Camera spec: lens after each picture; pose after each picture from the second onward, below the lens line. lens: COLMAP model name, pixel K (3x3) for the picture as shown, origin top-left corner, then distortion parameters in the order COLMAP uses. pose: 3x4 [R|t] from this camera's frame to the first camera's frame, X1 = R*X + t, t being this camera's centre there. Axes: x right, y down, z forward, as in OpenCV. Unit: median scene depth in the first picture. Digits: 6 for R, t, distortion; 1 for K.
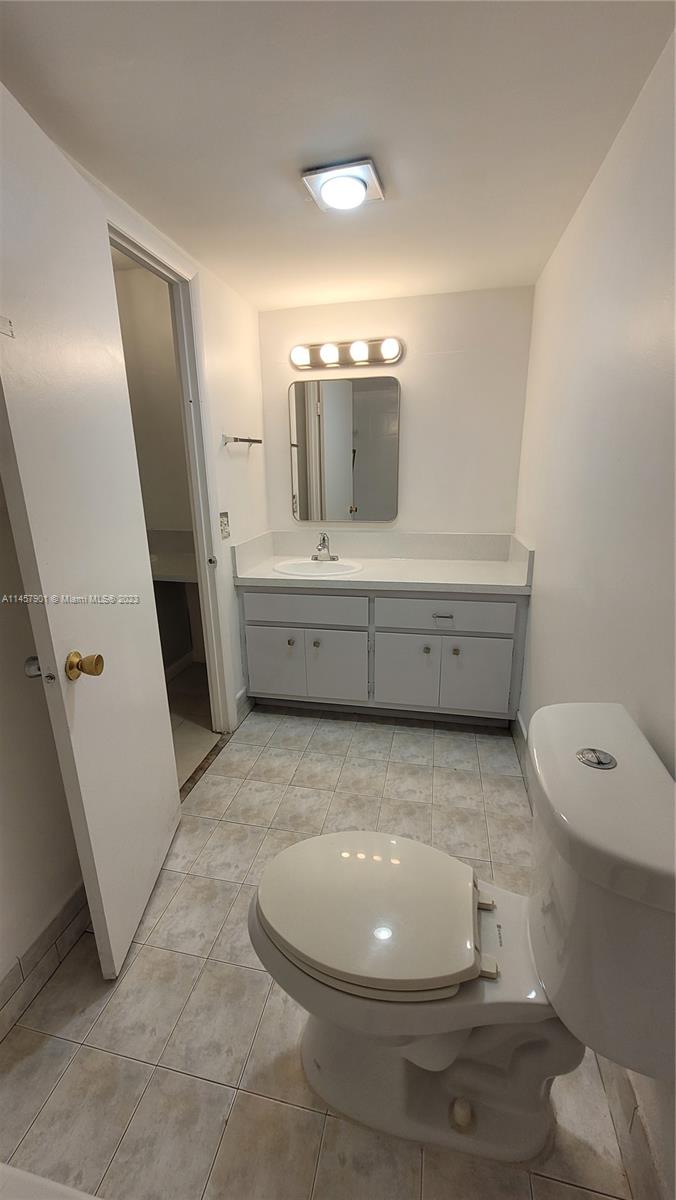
lens RADIAL K [[473.9, 0, 330.2], [0, 473.9, 598.0], [0, 0, 1]] dist [0.002356, 0.000176]
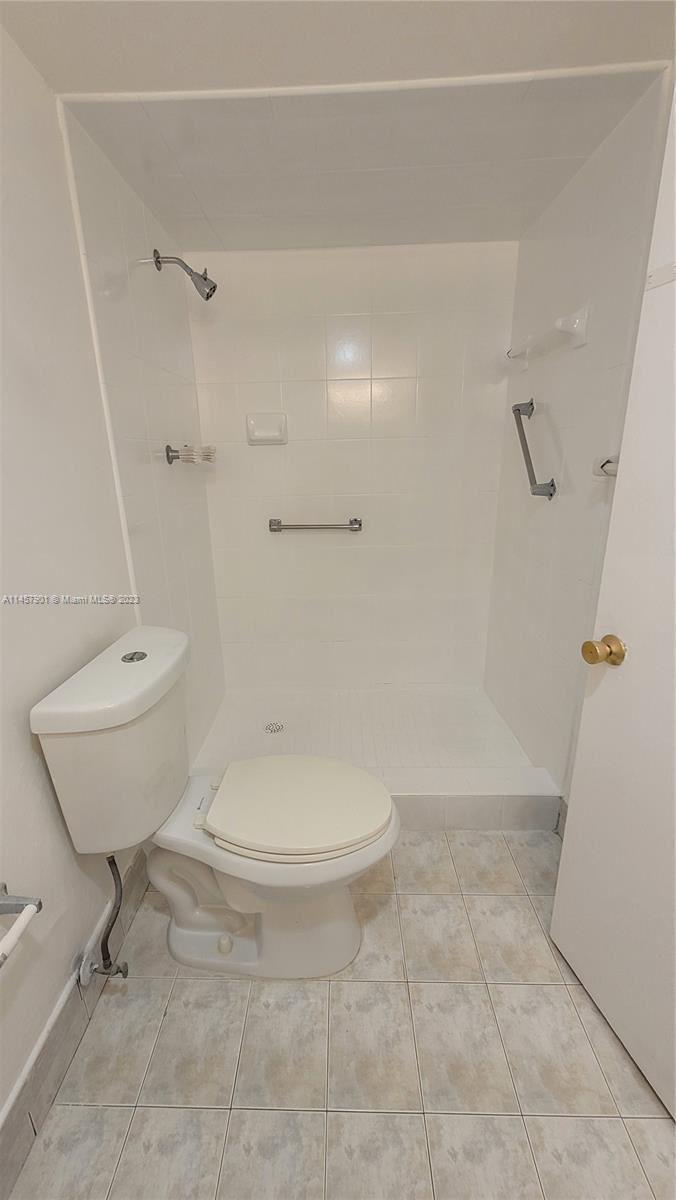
lens RADIAL K [[473.9, 0, 330.2], [0, 473.9, 598.0], [0, 0, 1]] dist [0.002356, 0.000176]
pose [[-0.976221, 0.139740, -0.165729, -0.558623], [-0.008036, 0.740651, 0.671842, -0.385885], [0.216630, 0.657197, -0.721916, 1.093985]]
